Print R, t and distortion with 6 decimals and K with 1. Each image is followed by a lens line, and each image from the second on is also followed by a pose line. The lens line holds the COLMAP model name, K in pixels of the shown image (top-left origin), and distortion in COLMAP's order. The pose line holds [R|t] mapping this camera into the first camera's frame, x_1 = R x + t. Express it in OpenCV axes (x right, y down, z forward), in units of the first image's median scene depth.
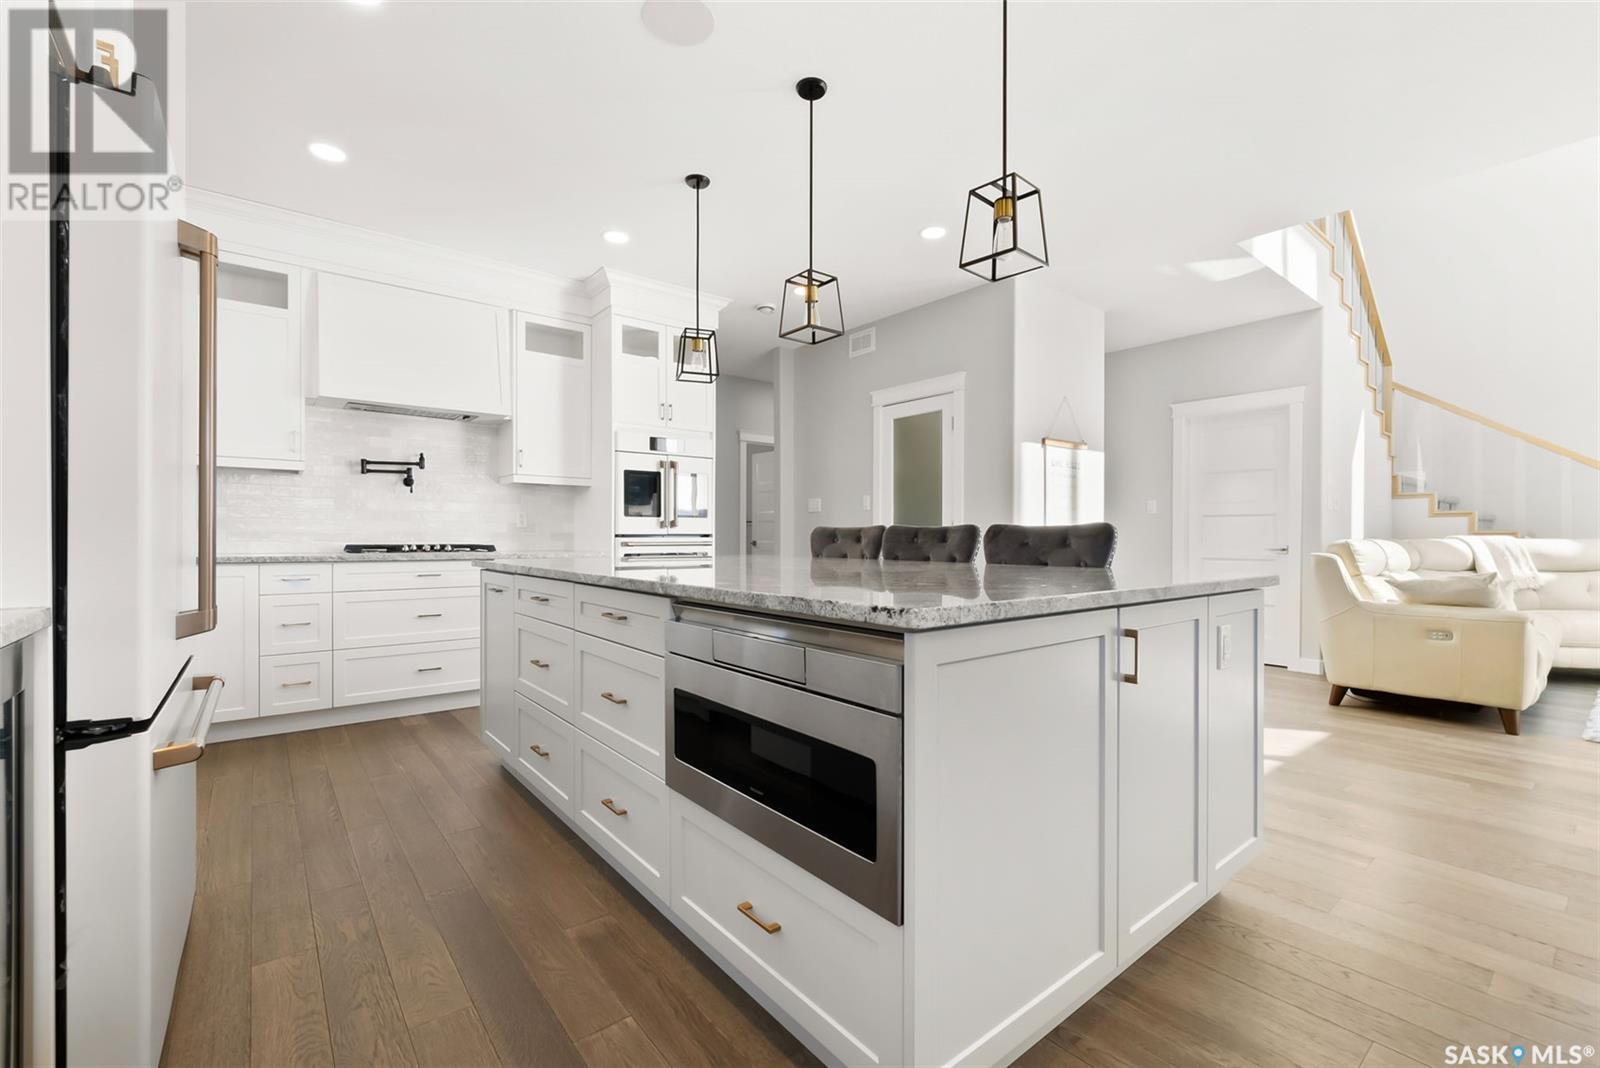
lens RADIAL K [[681.0, 0, 789.1], [0, 681.0, 536.7], [0, 0, 1]] dist [0.000414, 0.000023]
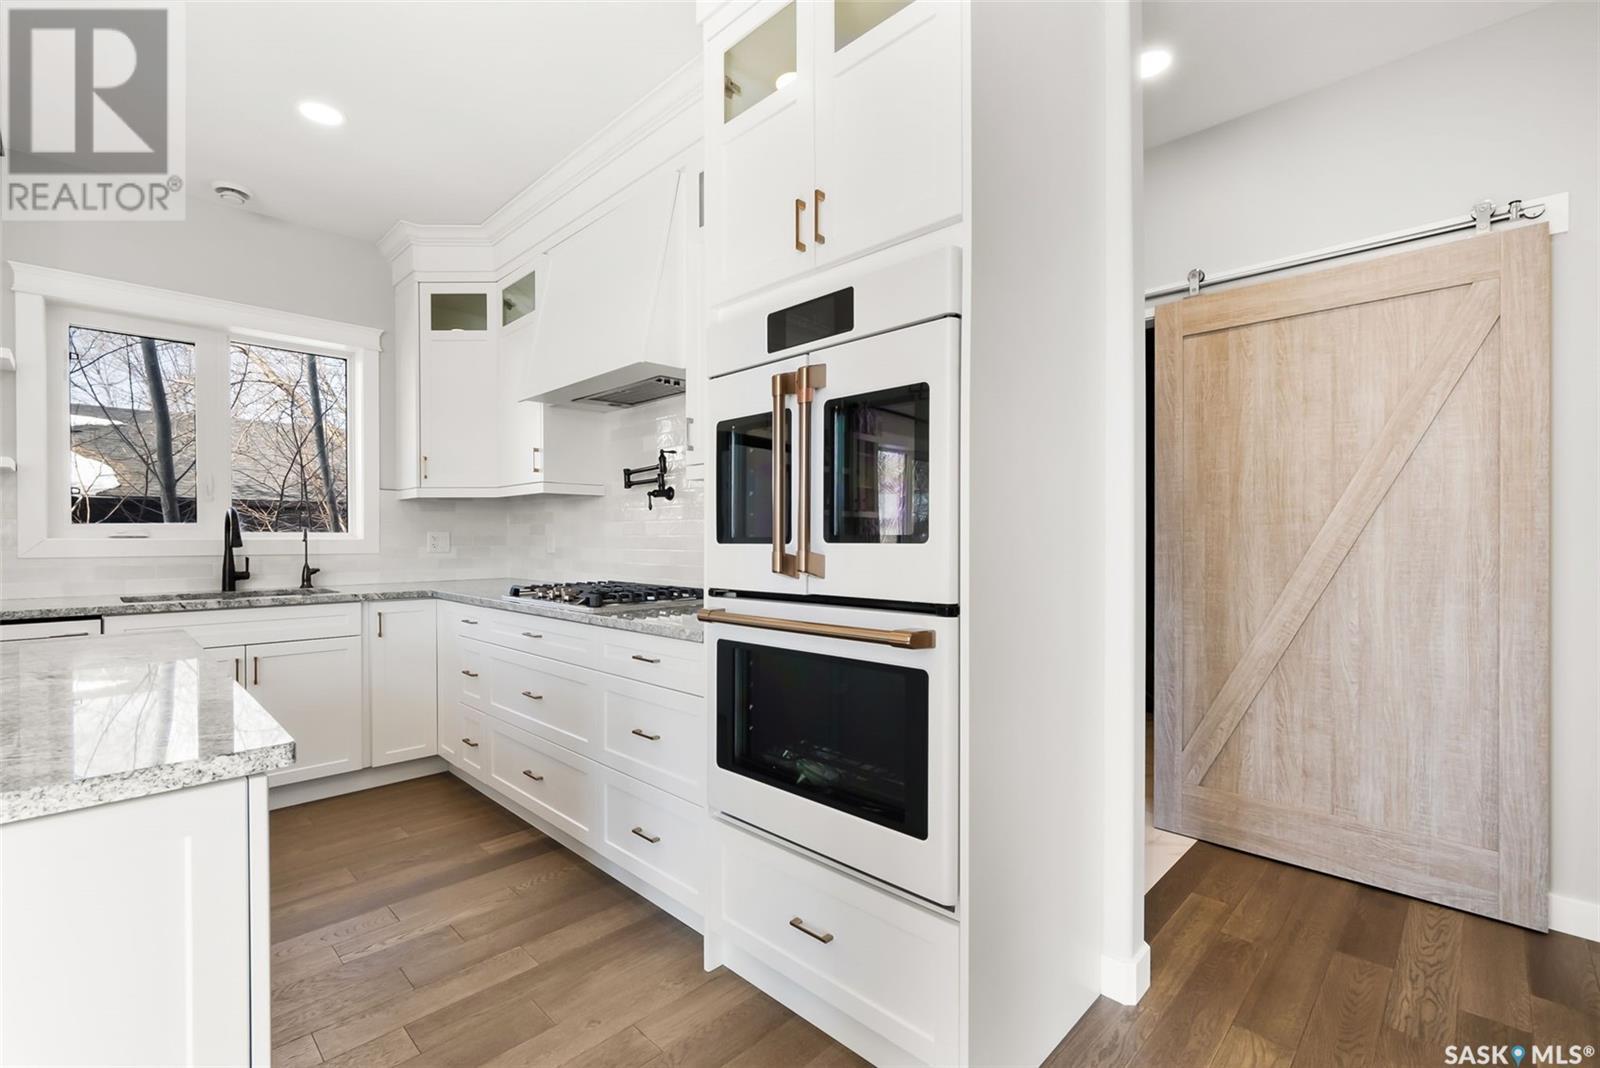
lens RADIAL K [[701.0, 0, 789.4], [0, 701.0, 542.7], [0, 0, 1]] dist [0.000372, -0.000193]
pose [[0.122279, 0.005114, -0.992483, 0.175294], [0.000531, 0.999986, 0.005218, -0.035626], [0.992496, -0.001165, 0.122275, 1.089433]]
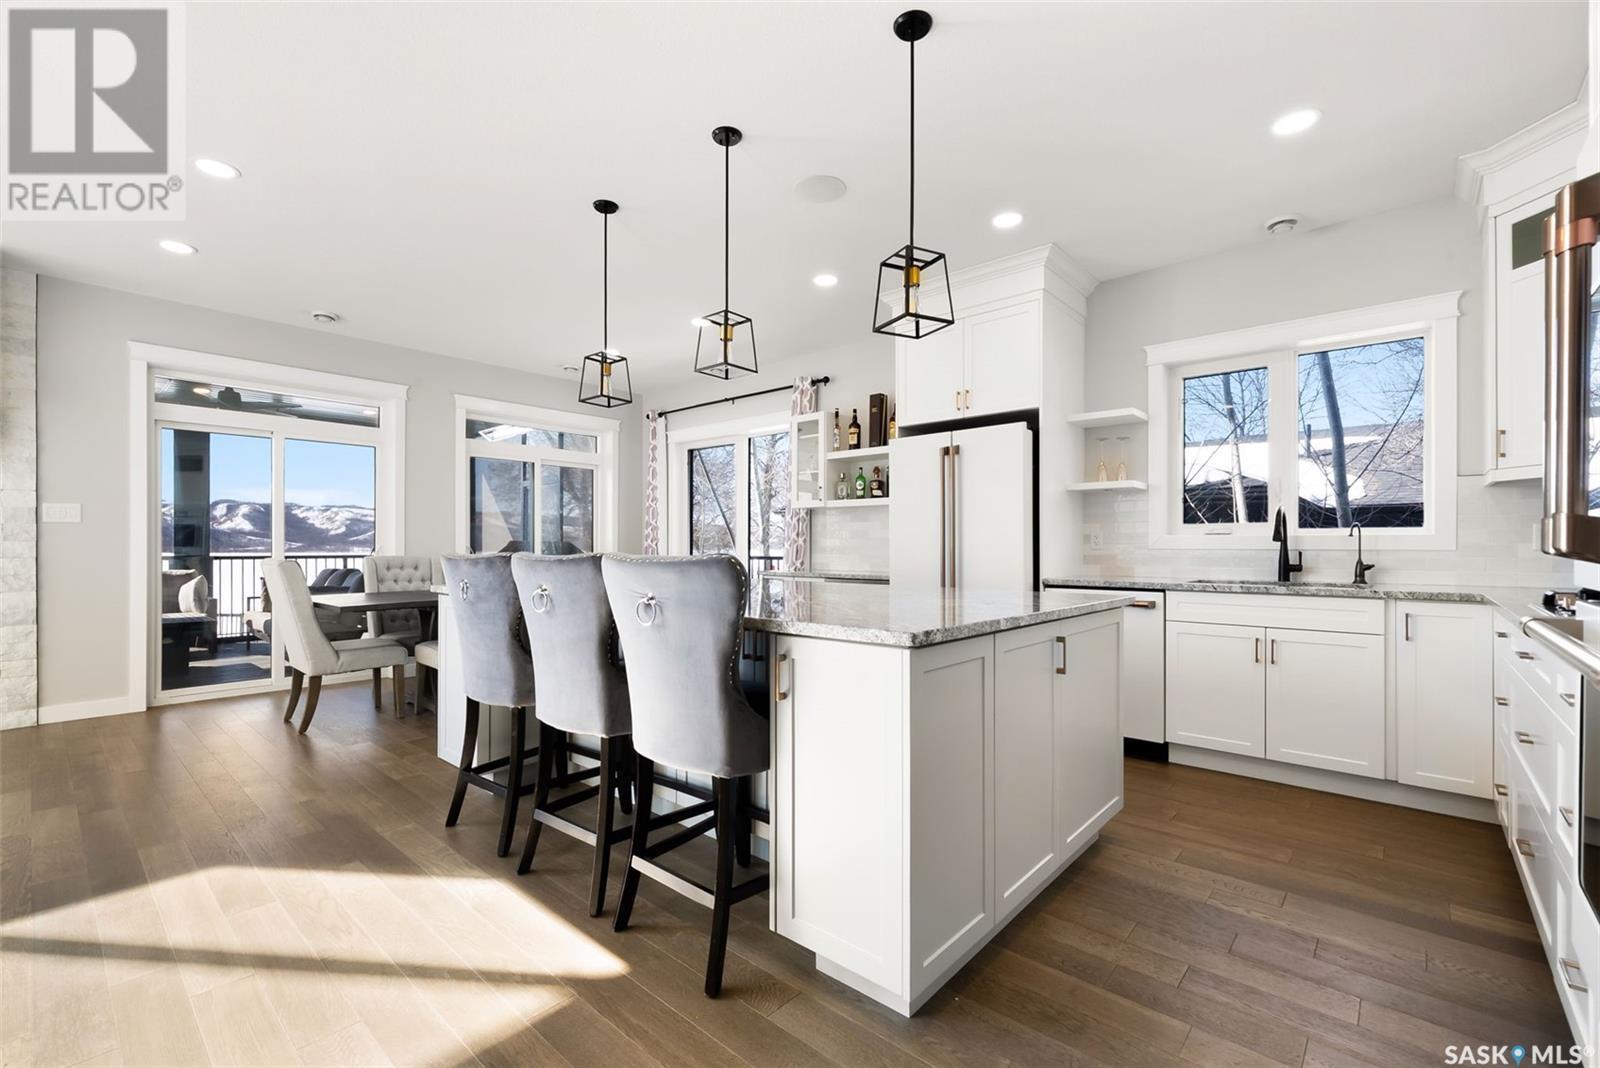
lens RADIAL K [[688.7, 0, 794.1], [0, 688.7, 544.0], [0, 0, 1]] dist [0.000925, 0.000172]
pose [[-0.984652, -0.004057, -0.174482, 0.071222], [-0.003554, 0.999989, -0.003194, -0.019061], [0.174493, -0.002525, -0.984655, 1.306470]]
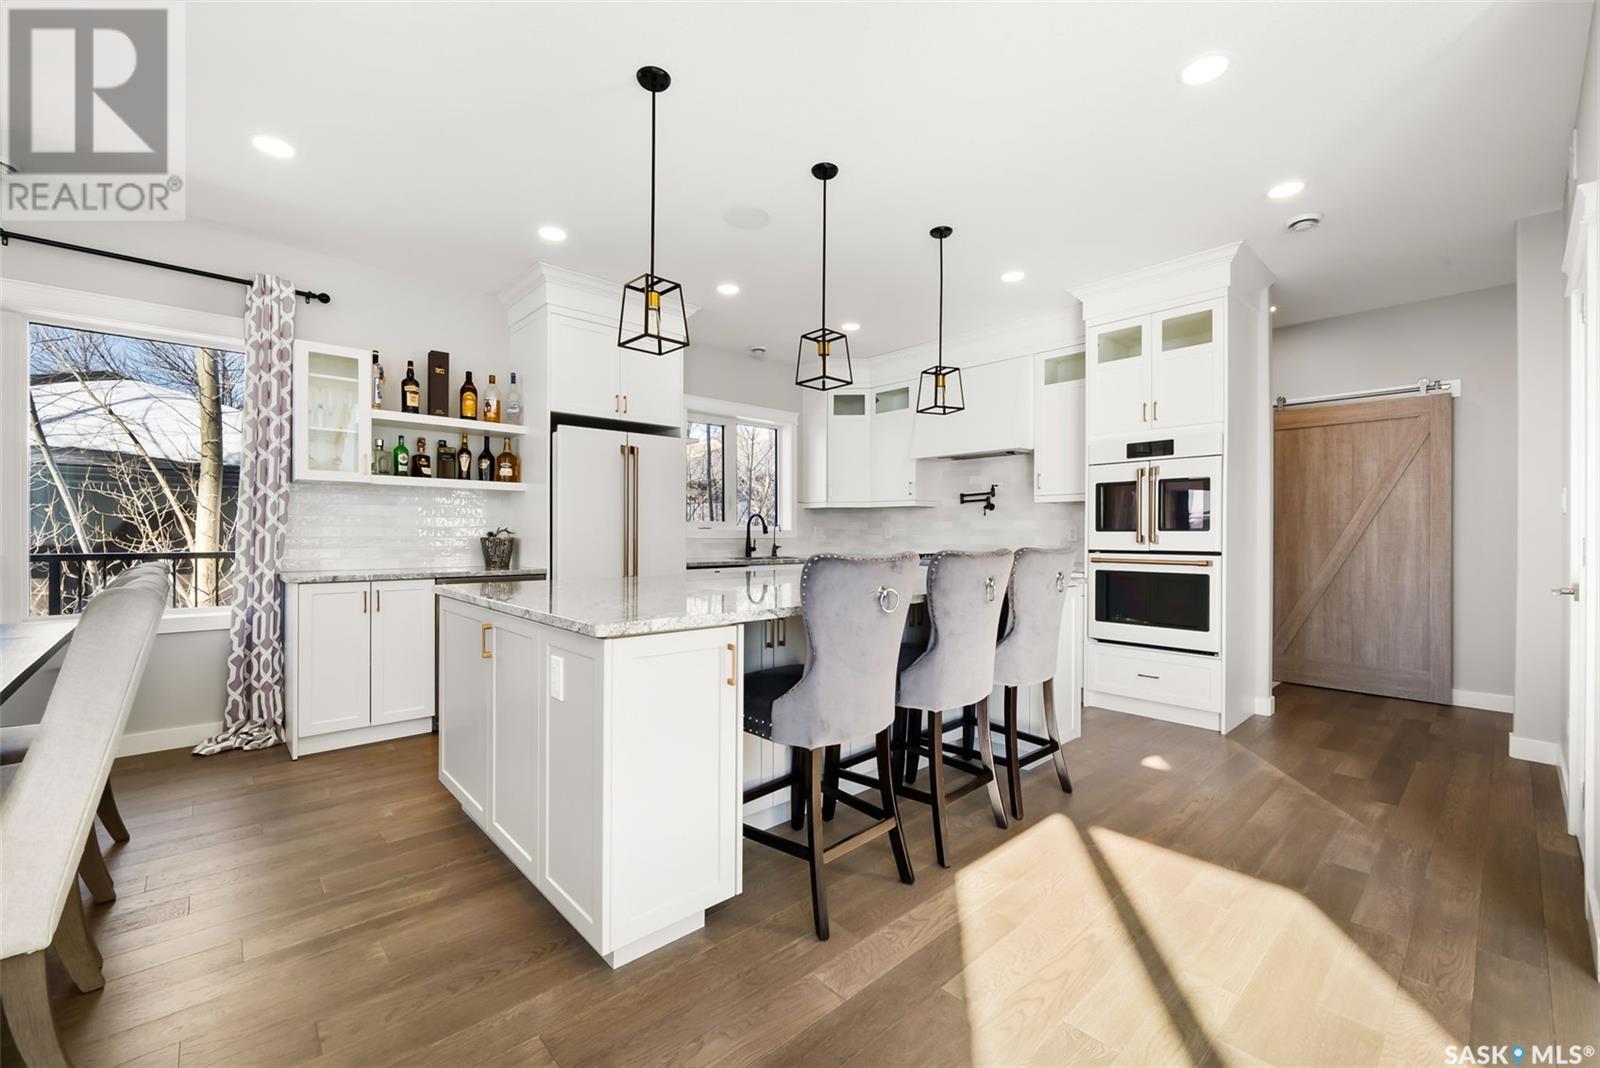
lens RADIAL K [[647.9, 0, 797.1], [0, 647.9, 534.2], [0, 0, 1]] dist [0.001616, 0.000218]
pose [[0.073533, 0.000863, -0.997292, 0.712565], [-0.004688, 0.999989, 0.000520, -0.027128], [0.997282, 0.004637, 0.073536, 0.556761]]
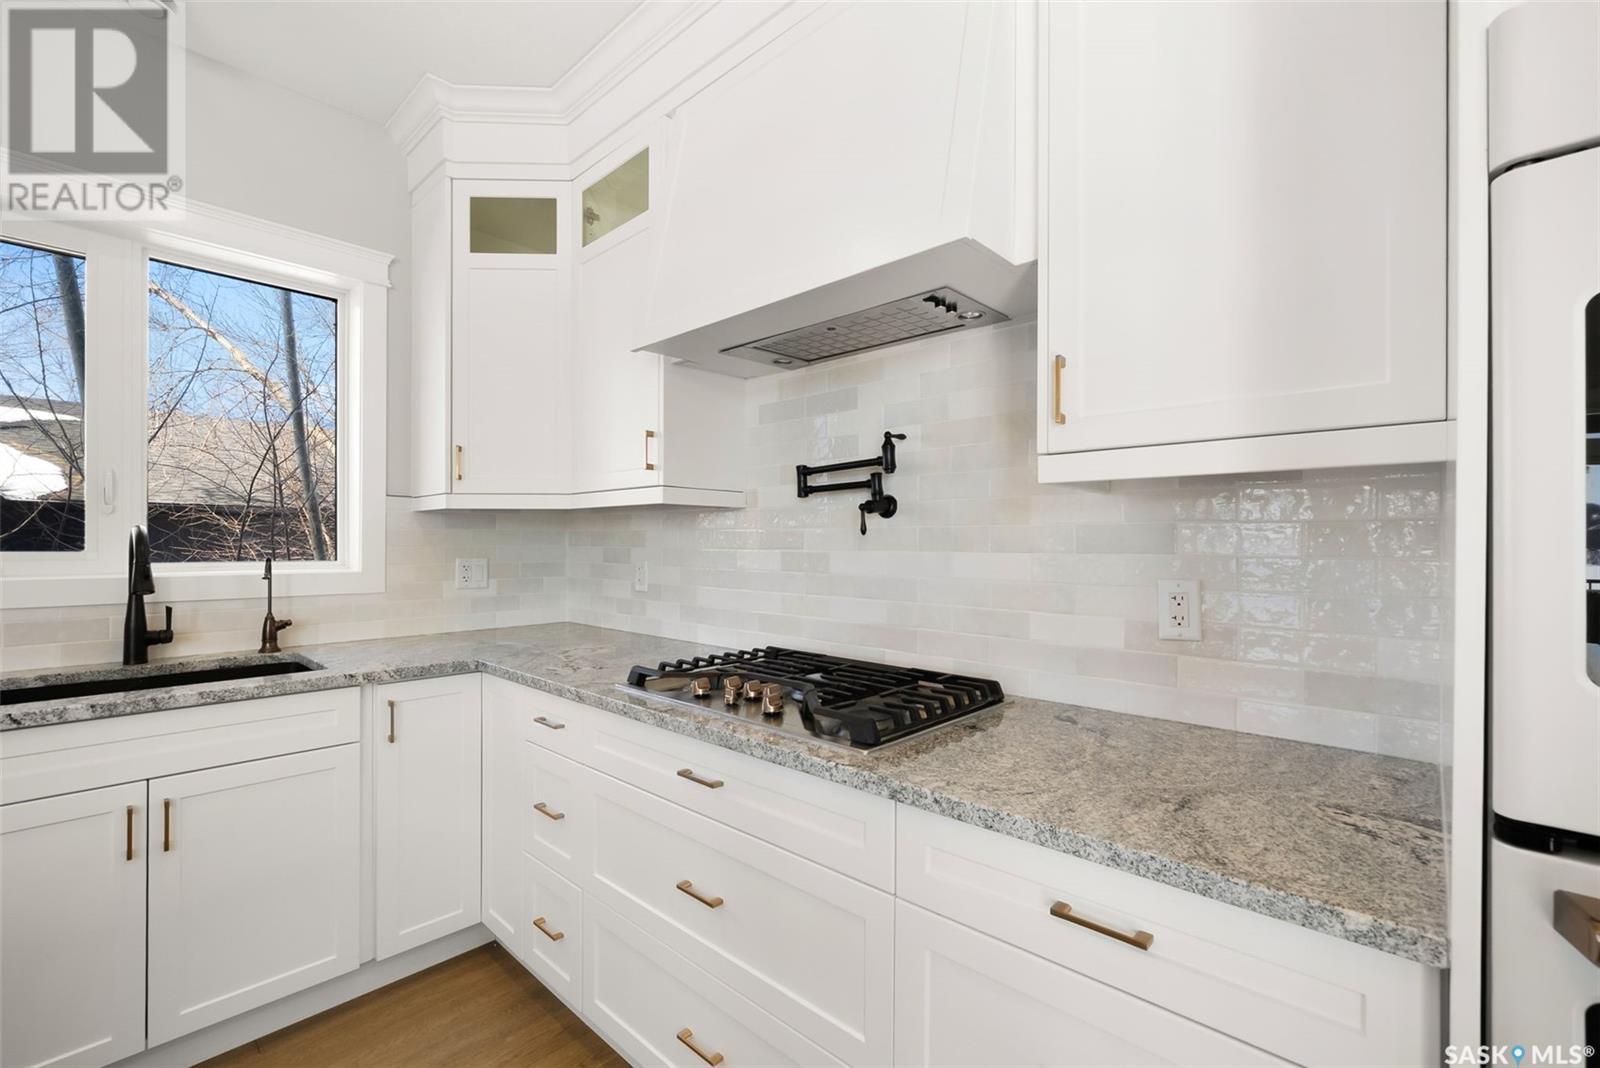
lens RADIAL K [[688.7, 0, 794.1], [0, 688.7, 544.0], [0, 0, 1]] dist [0.000925, 0.000172]
pose [[0.152277, -0.001400, -0.988337, -0.159255], [-0.004519, 0.999988, -0.002113, -0.059382], [0.988328, 0.004788, 0.152269, 0.927045]]
